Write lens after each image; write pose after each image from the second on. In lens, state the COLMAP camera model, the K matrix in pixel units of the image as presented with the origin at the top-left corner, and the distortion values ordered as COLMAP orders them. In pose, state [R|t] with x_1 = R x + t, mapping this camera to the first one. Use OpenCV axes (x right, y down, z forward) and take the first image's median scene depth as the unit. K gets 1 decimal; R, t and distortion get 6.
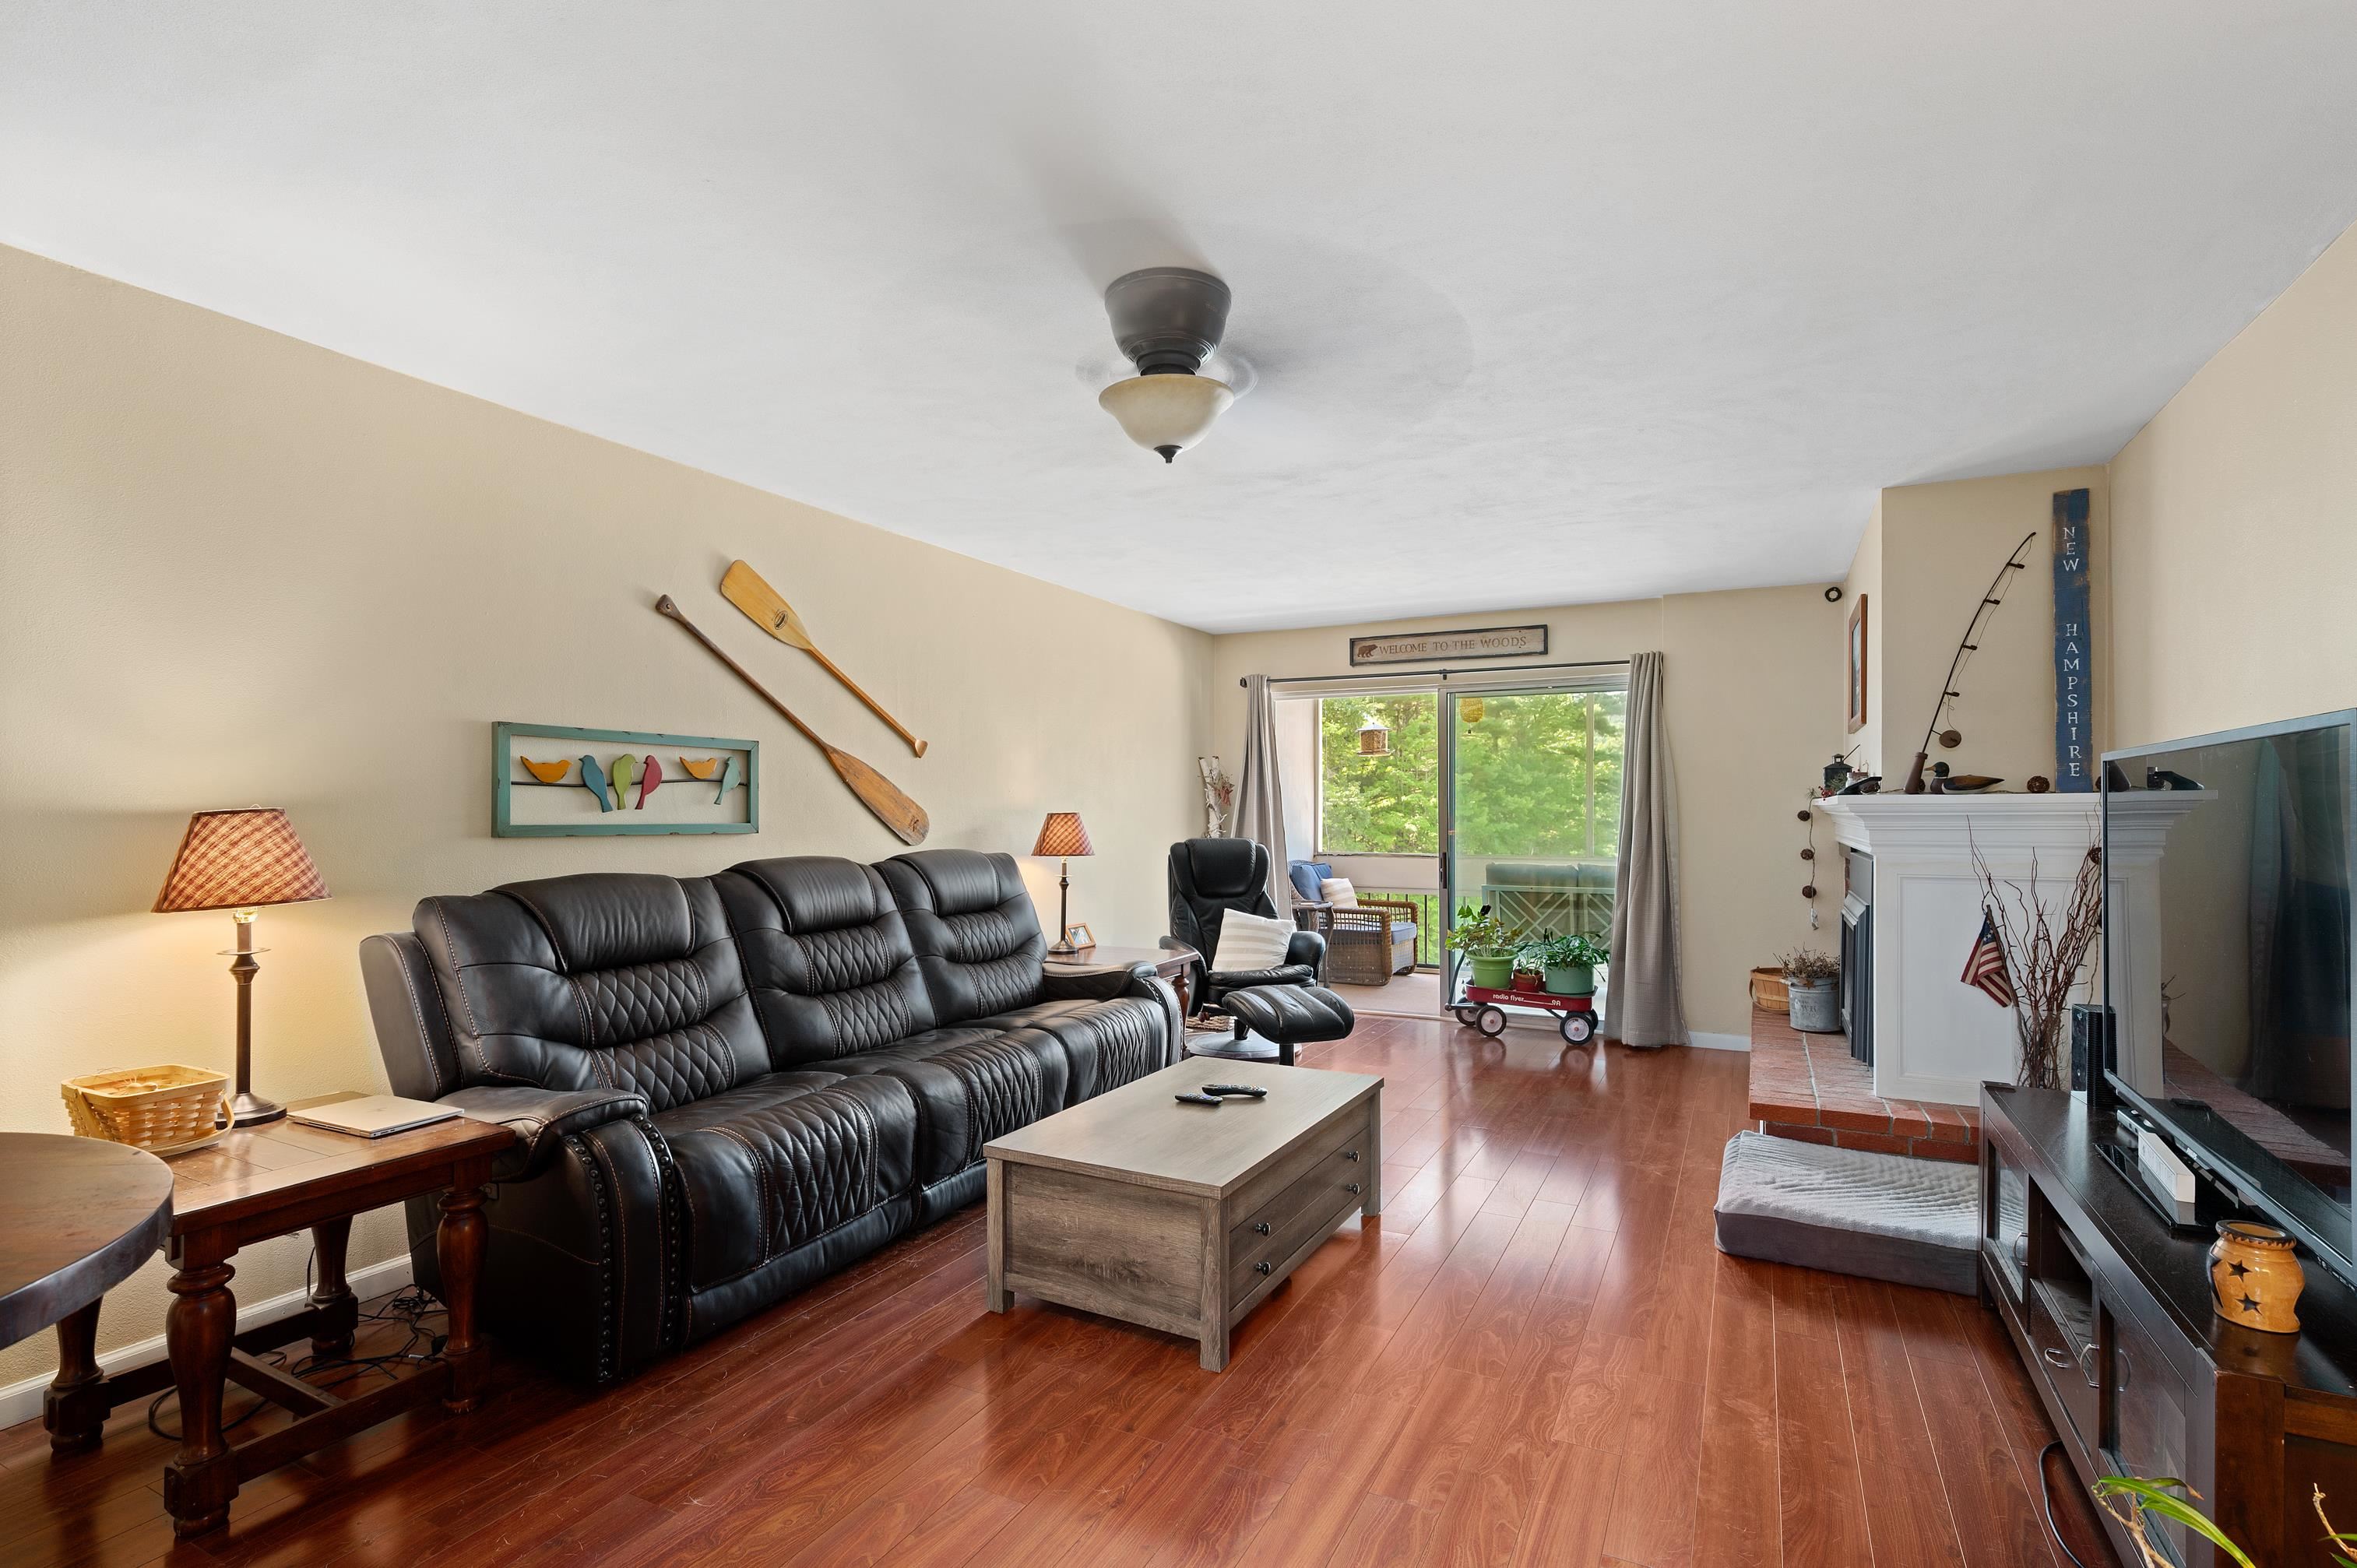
lens RADIAL K [[1081.7, 0, 1178.4], [0, 1081.7, 811.2], [0, 0, 1]] dist [-0.000833, 0.000012]
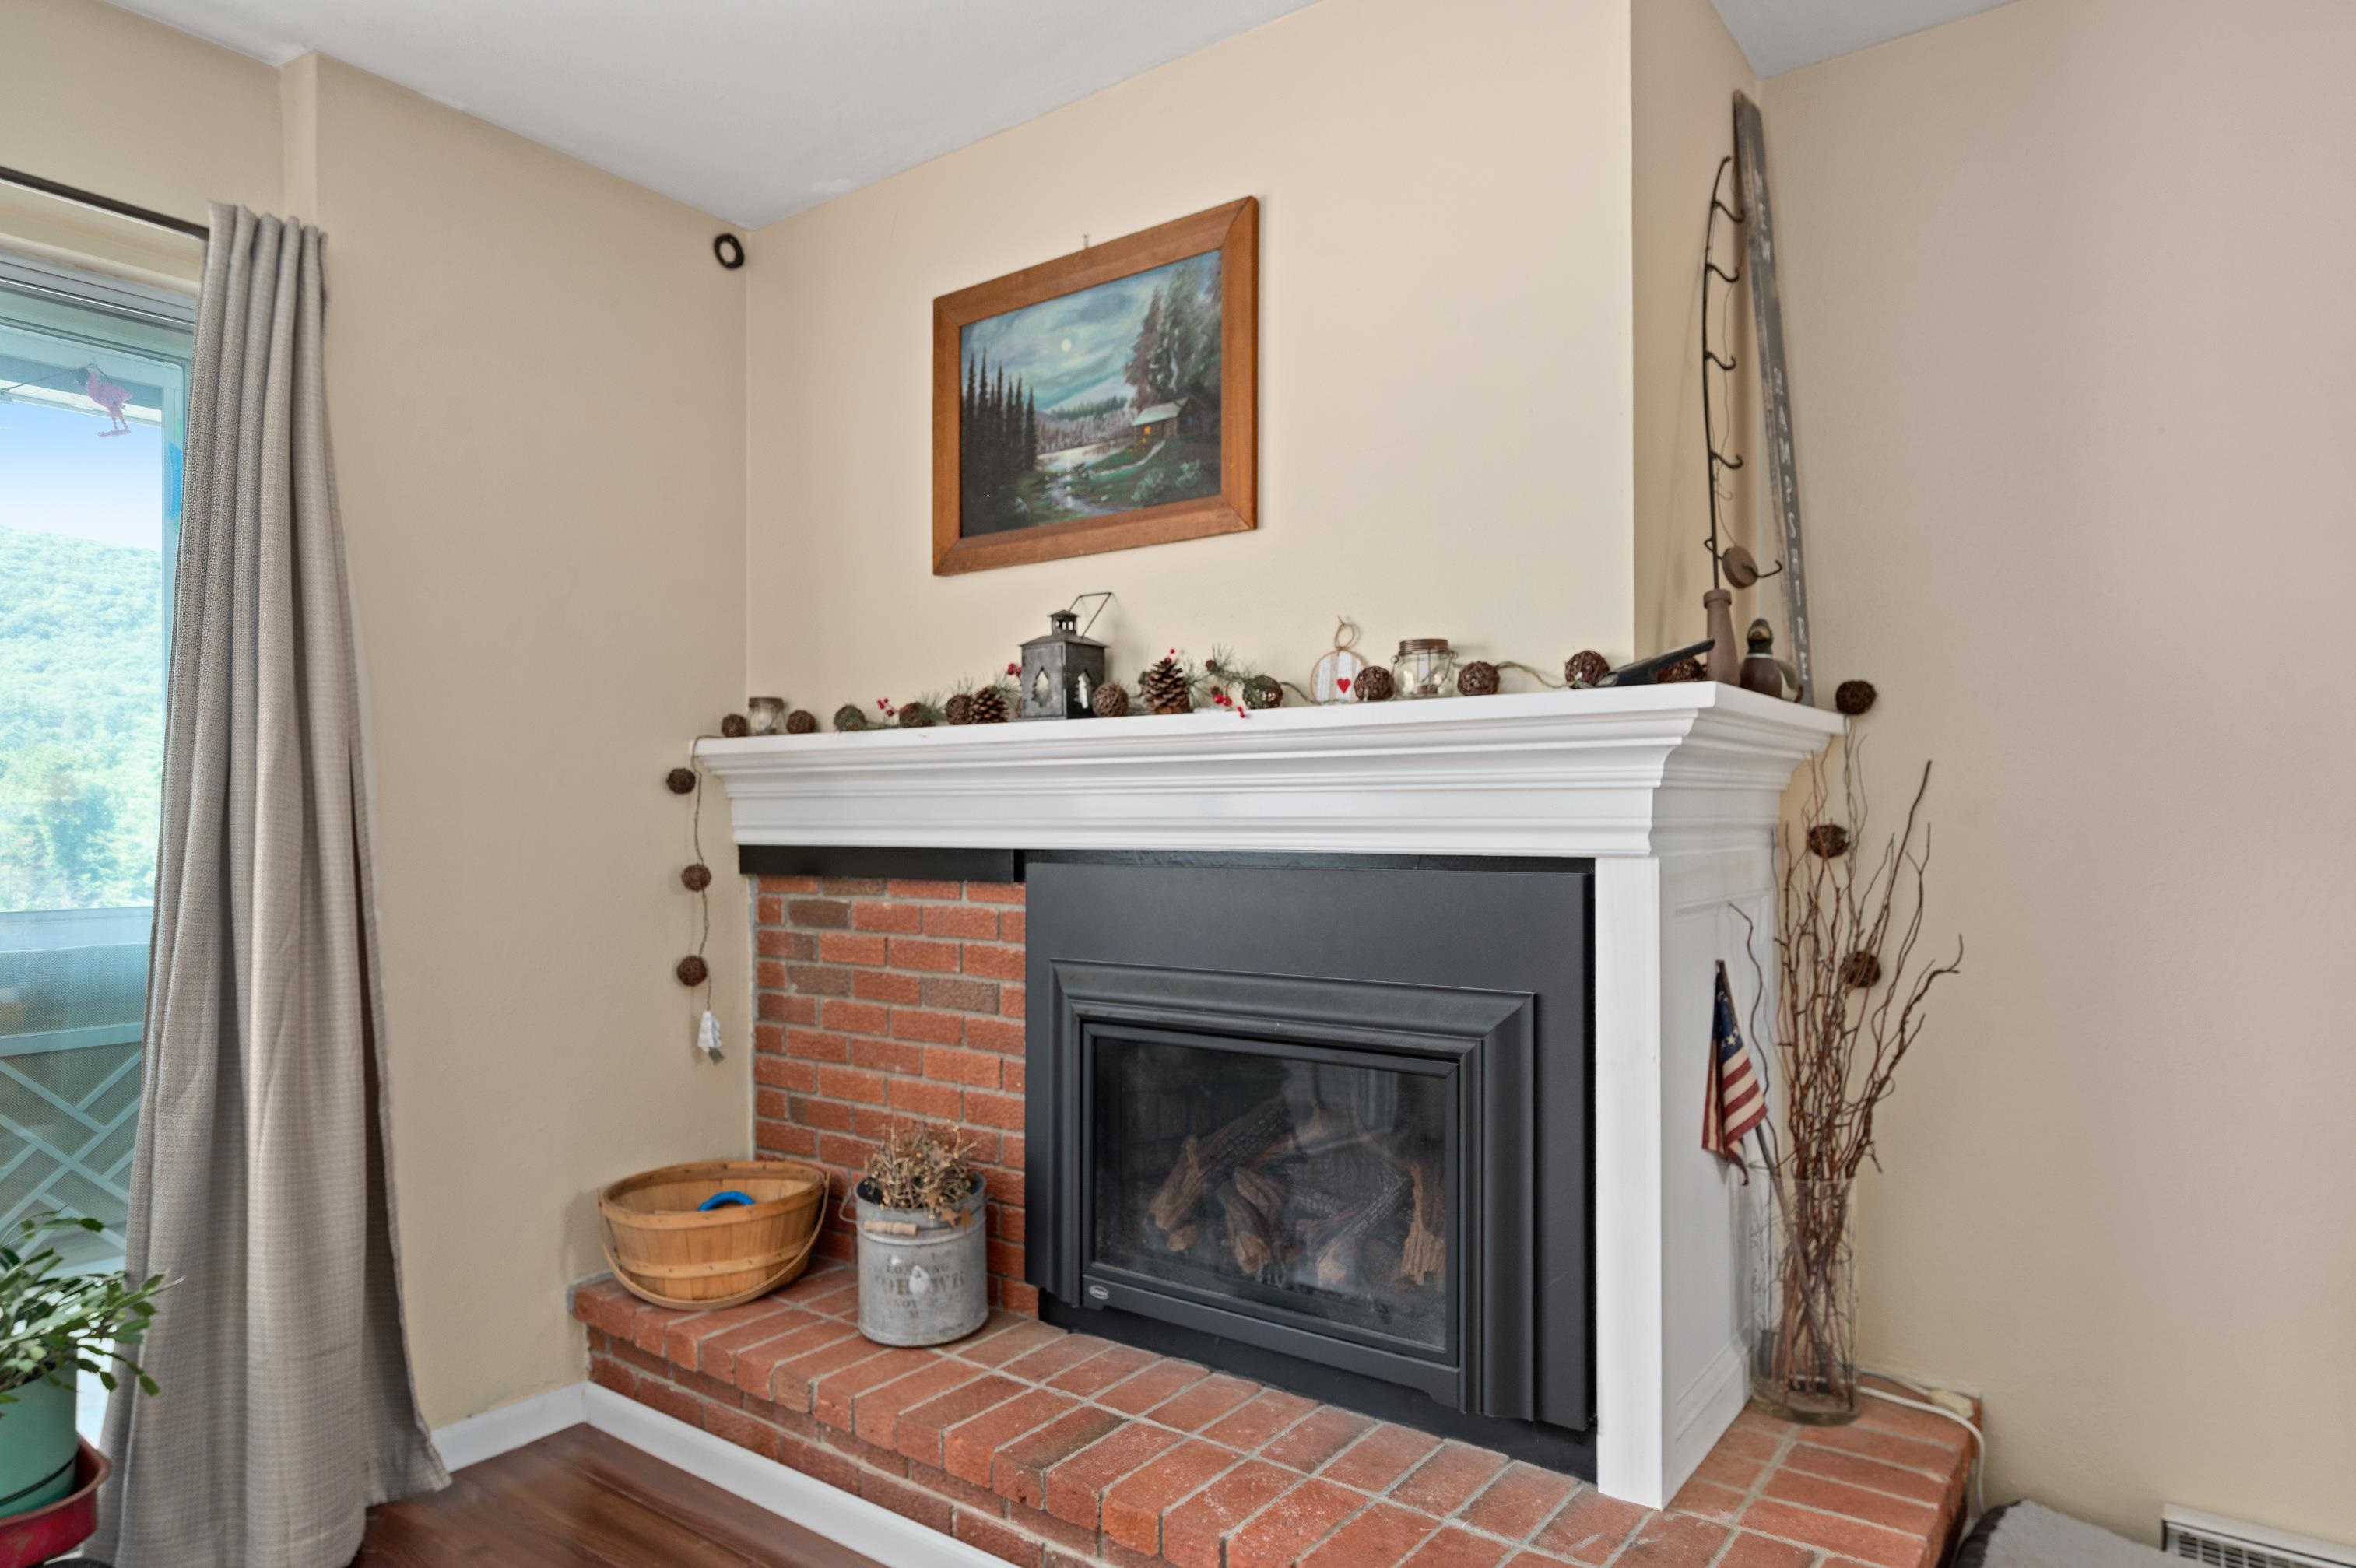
lens RADIAL K [[1343.0, 0, 1204.8], [0, 1343.0, 816.4], [0, 0, 1]] dist [-0.006459, -0.002619]
pose [[0.131351, -0.000388, 0.991336, 0.125572], [0.005006, 0.999987, -0.000272, 0.019897], [-0.991323, 0.004998, 0.131351, 0.805135]]
